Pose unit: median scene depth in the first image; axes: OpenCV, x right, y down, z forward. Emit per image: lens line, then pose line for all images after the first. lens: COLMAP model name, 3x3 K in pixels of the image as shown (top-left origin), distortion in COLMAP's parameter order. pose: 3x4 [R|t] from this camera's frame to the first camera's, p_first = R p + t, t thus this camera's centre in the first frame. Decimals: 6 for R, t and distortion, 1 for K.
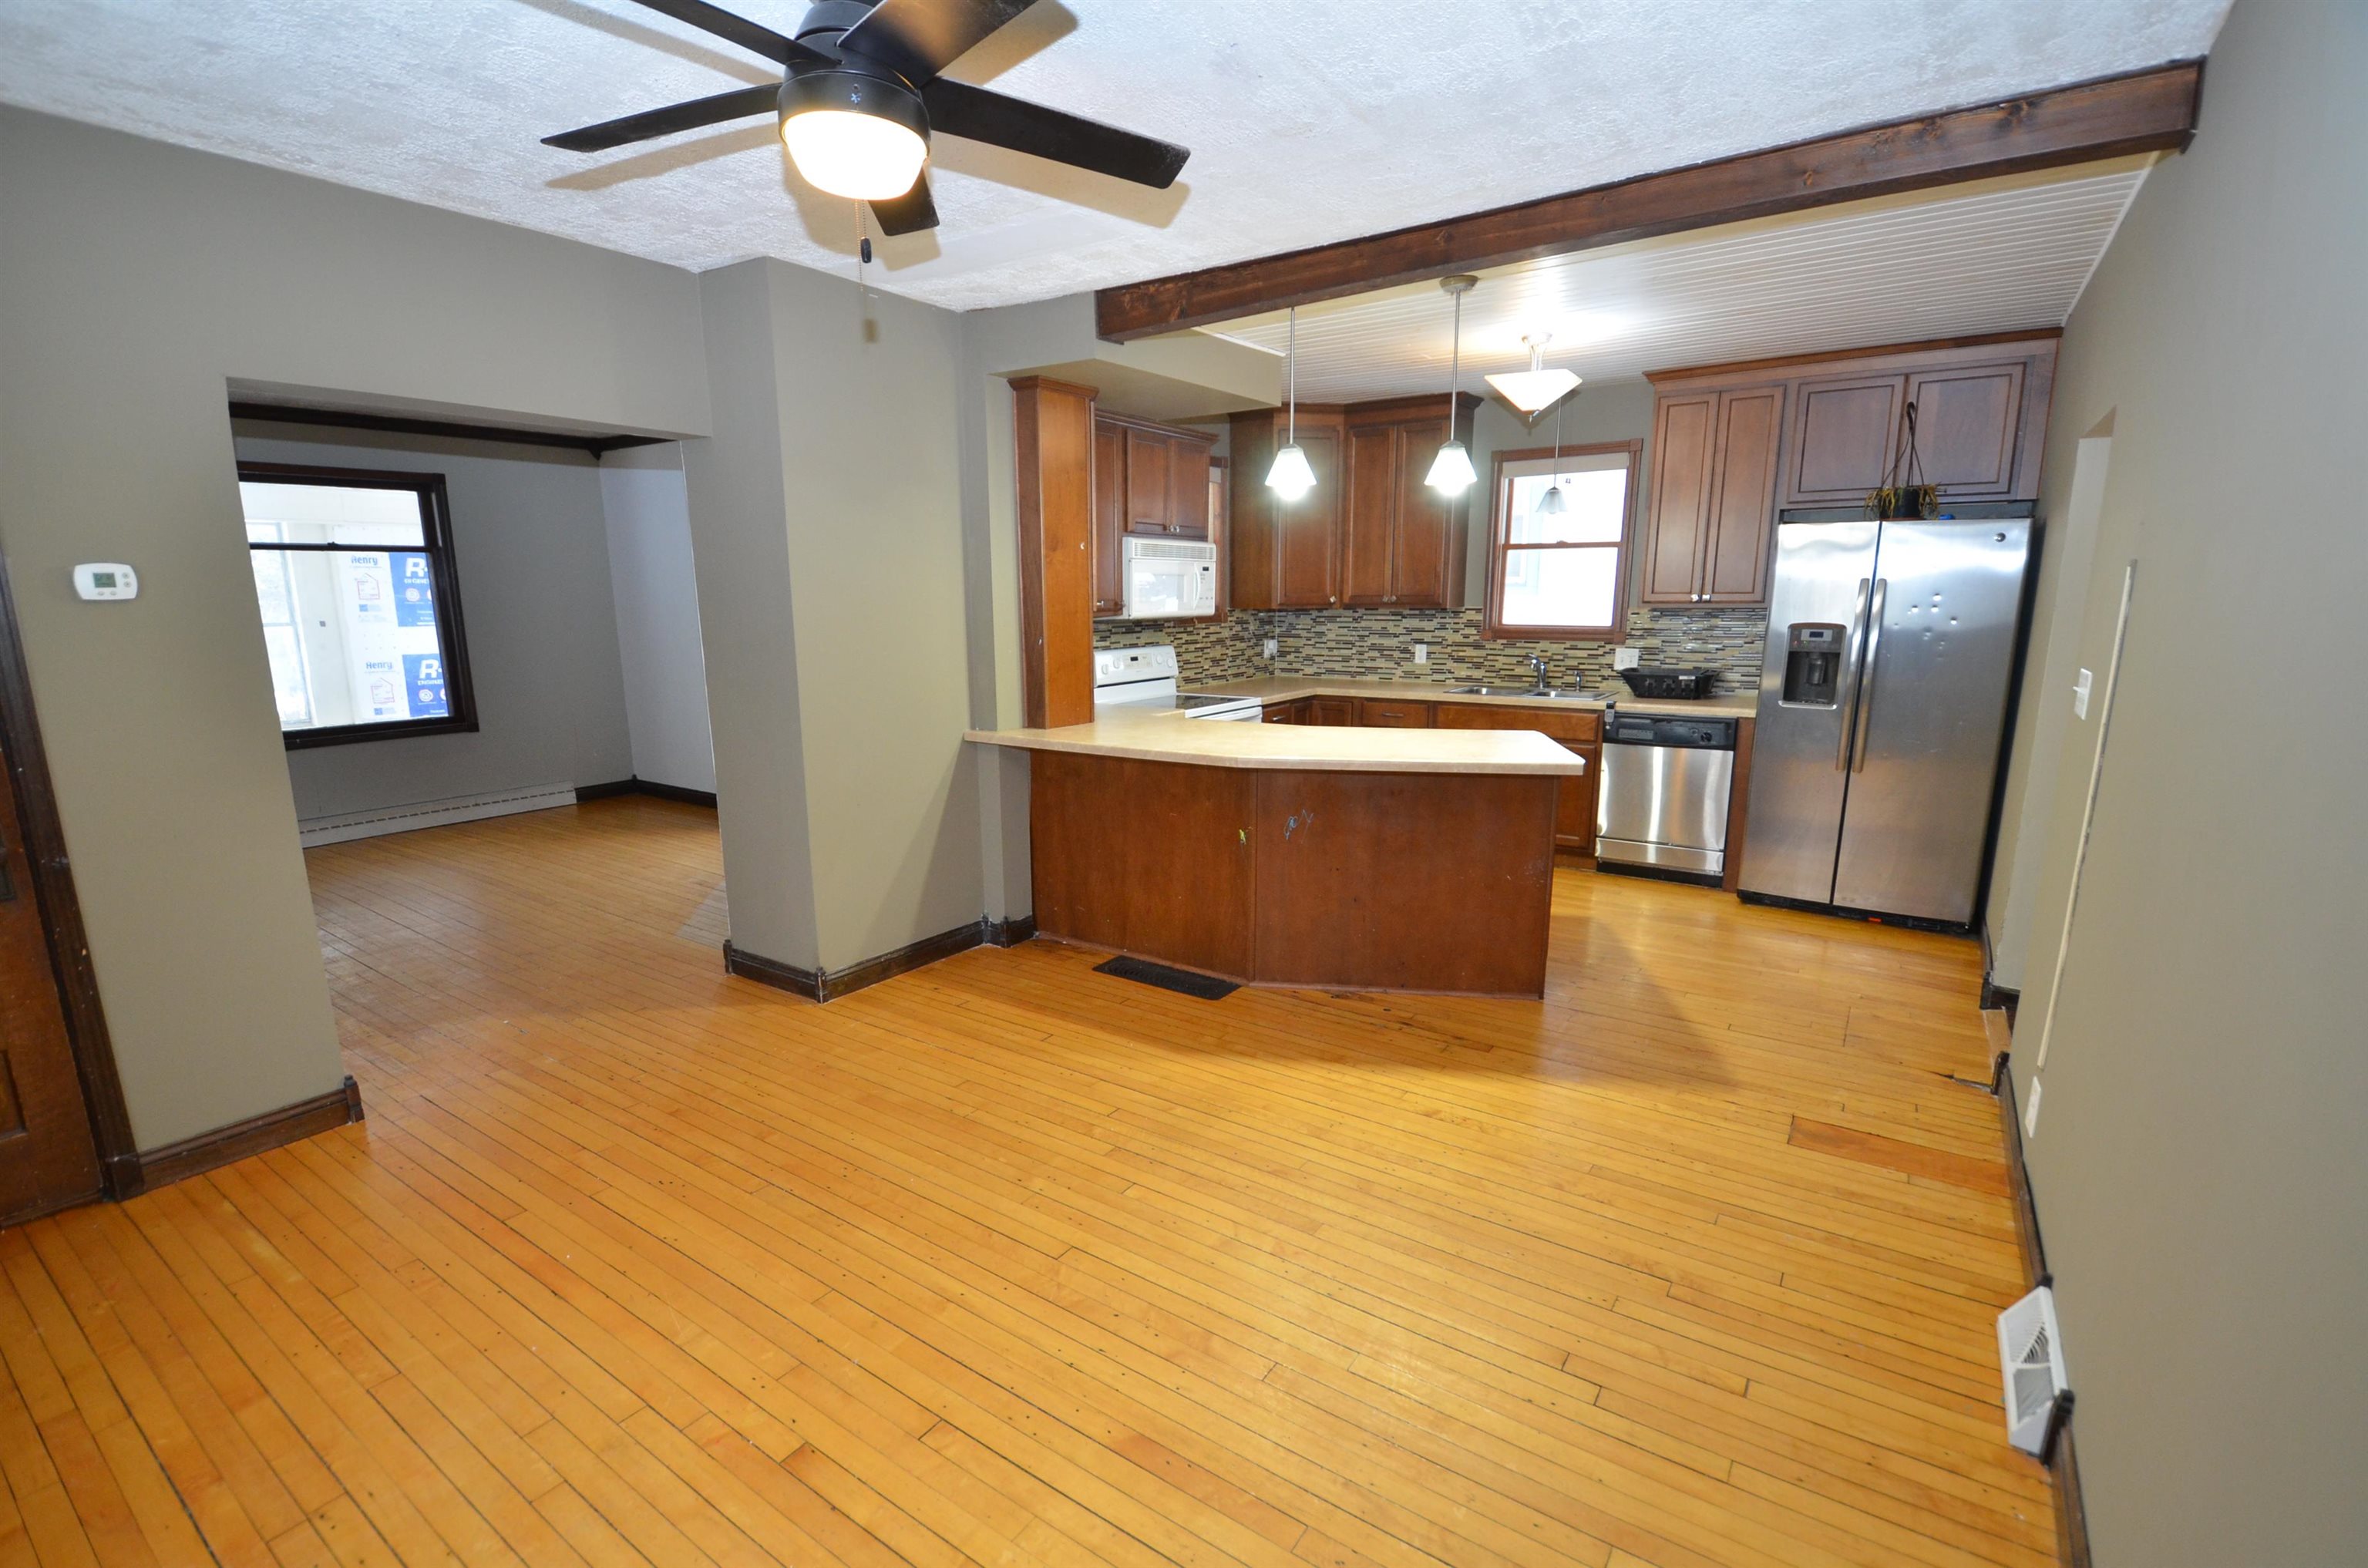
lens RADIAL K [[1054.4, 0, 1144.7], [0, 1054.4, 810.6], [0, 0, 1]] dist [-0.017744, -0.003066]
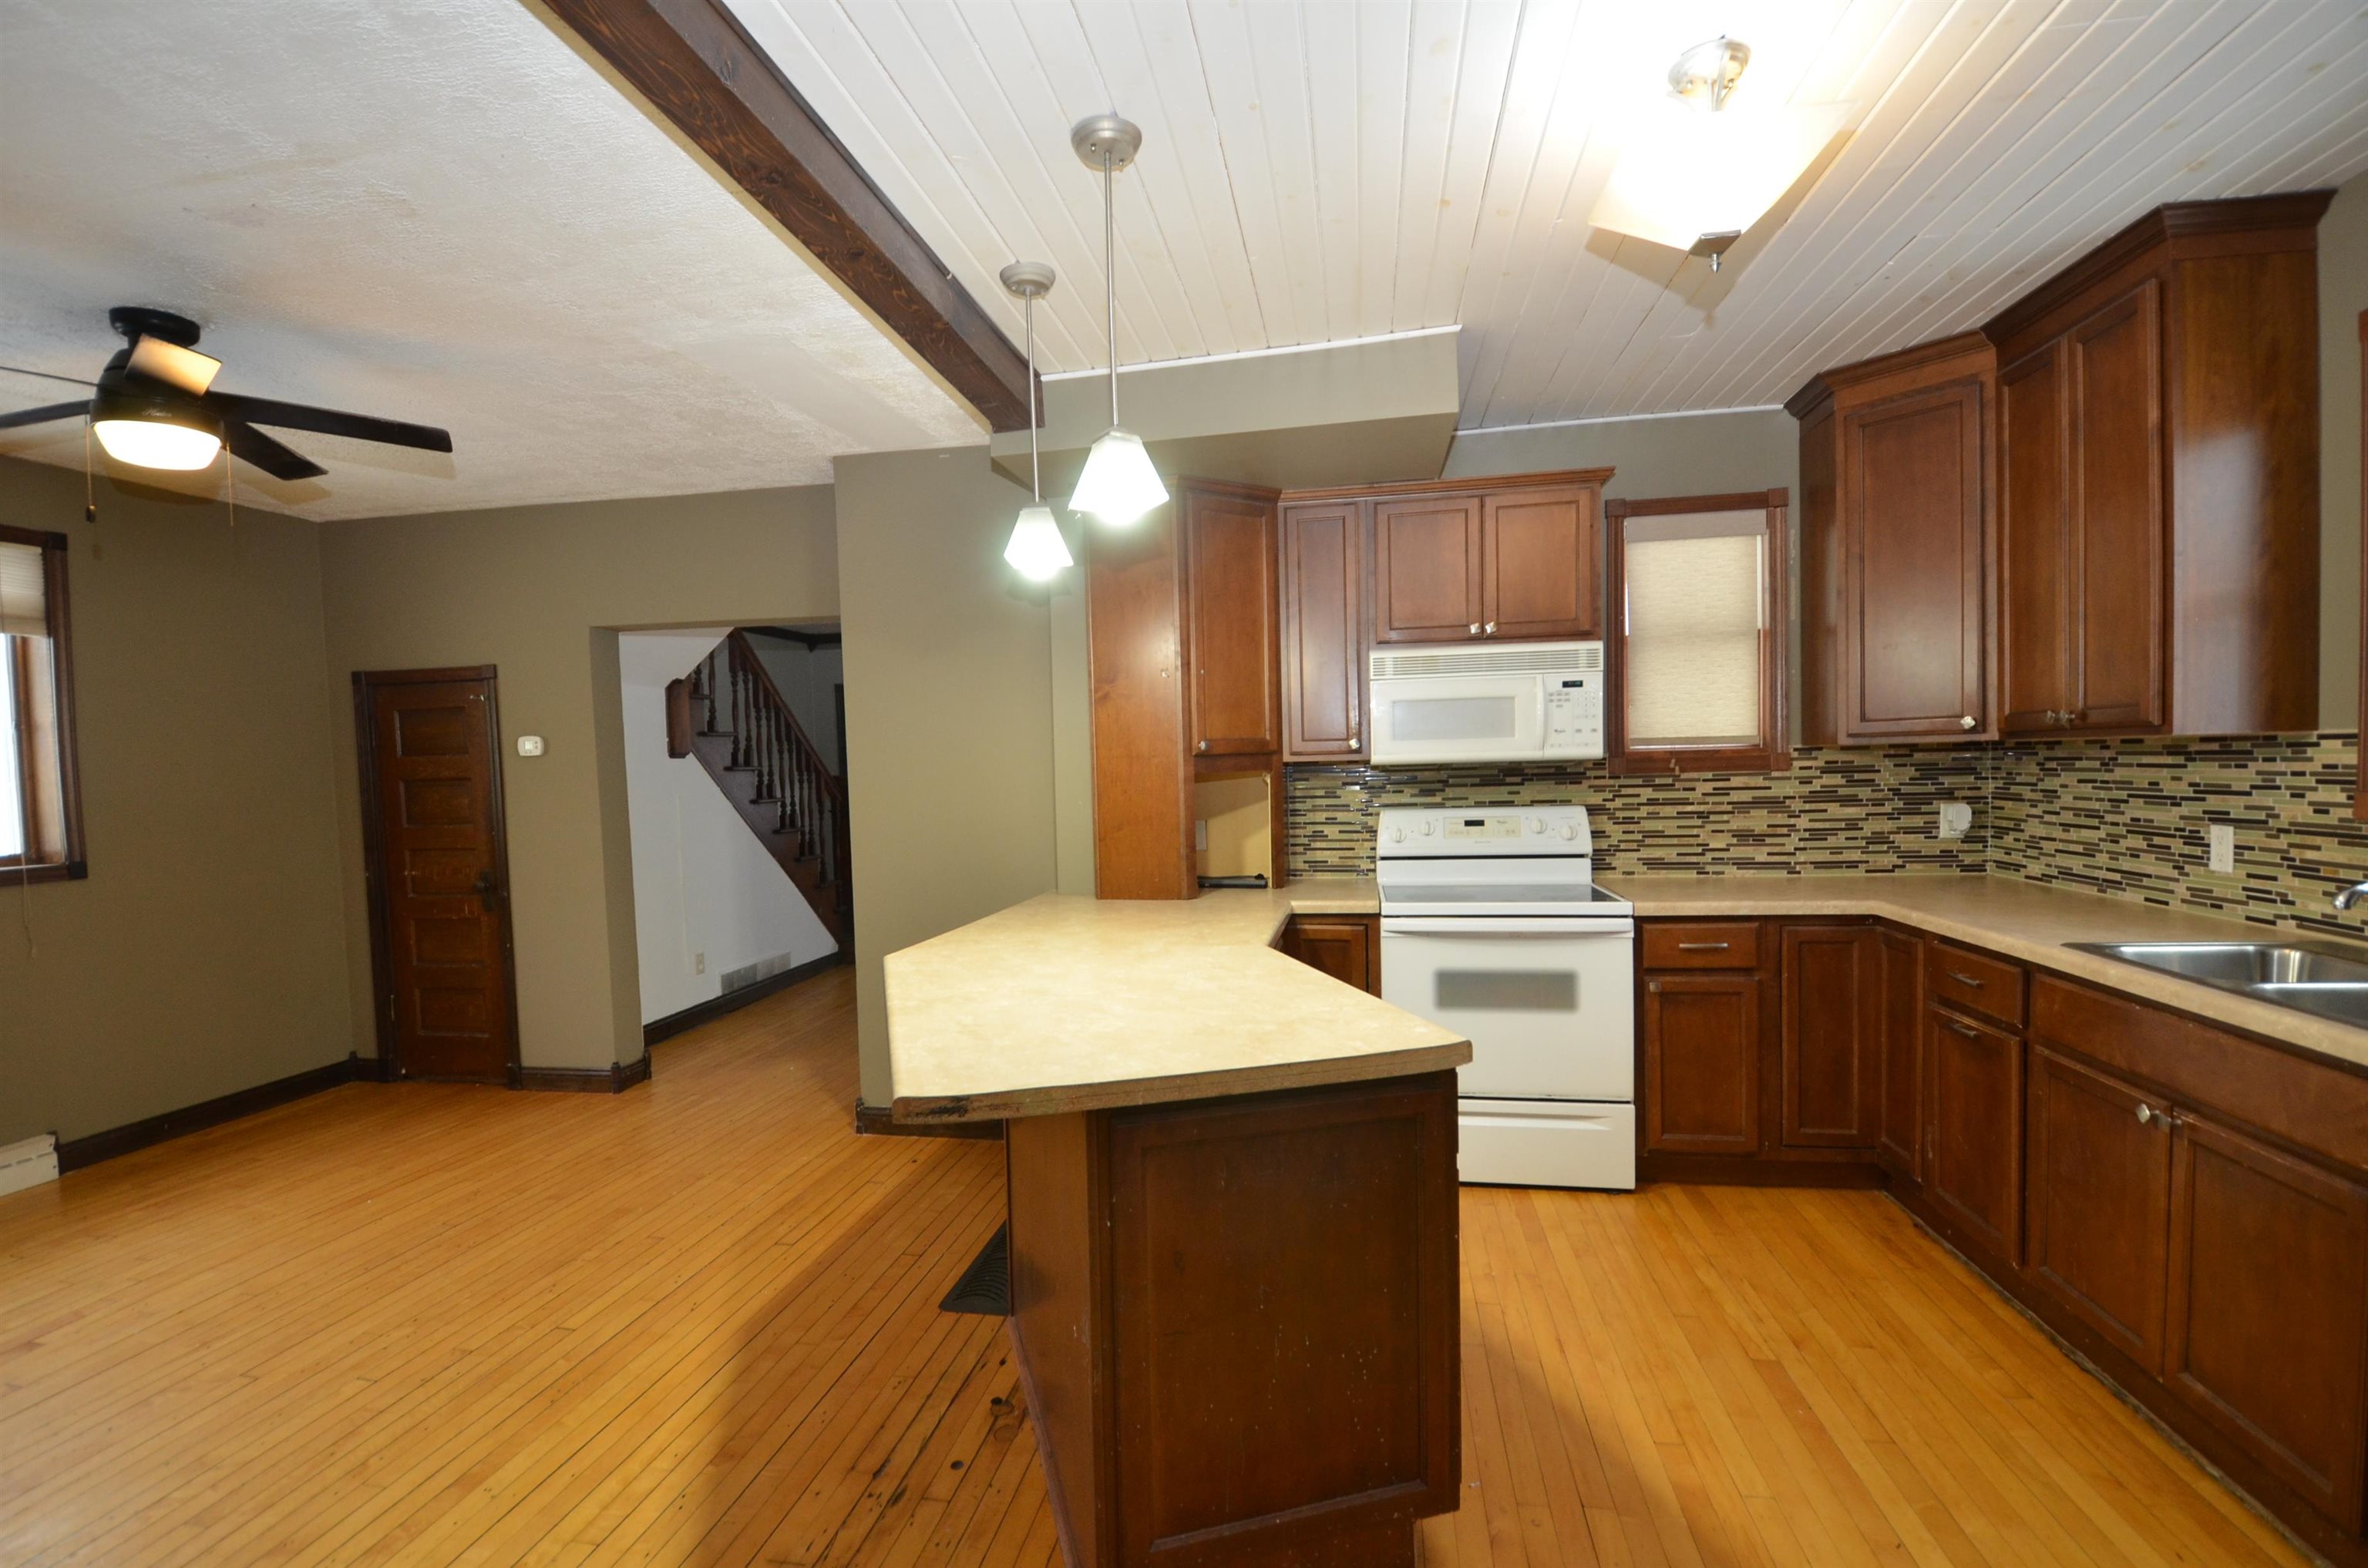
lens RADIAL K [[1054.4, 0, 1184.1], [0, 1054.4, 793.1], [0, 0, 1]] dist [-0.017744, -0.003066]
pose [[0.429308, 0.022581, -0.902876, 0.449045], [-0.159011, 0.985961, -0.050949, -0.086772], [0.889050, 0.165440, 0.426872, 0.477171]]
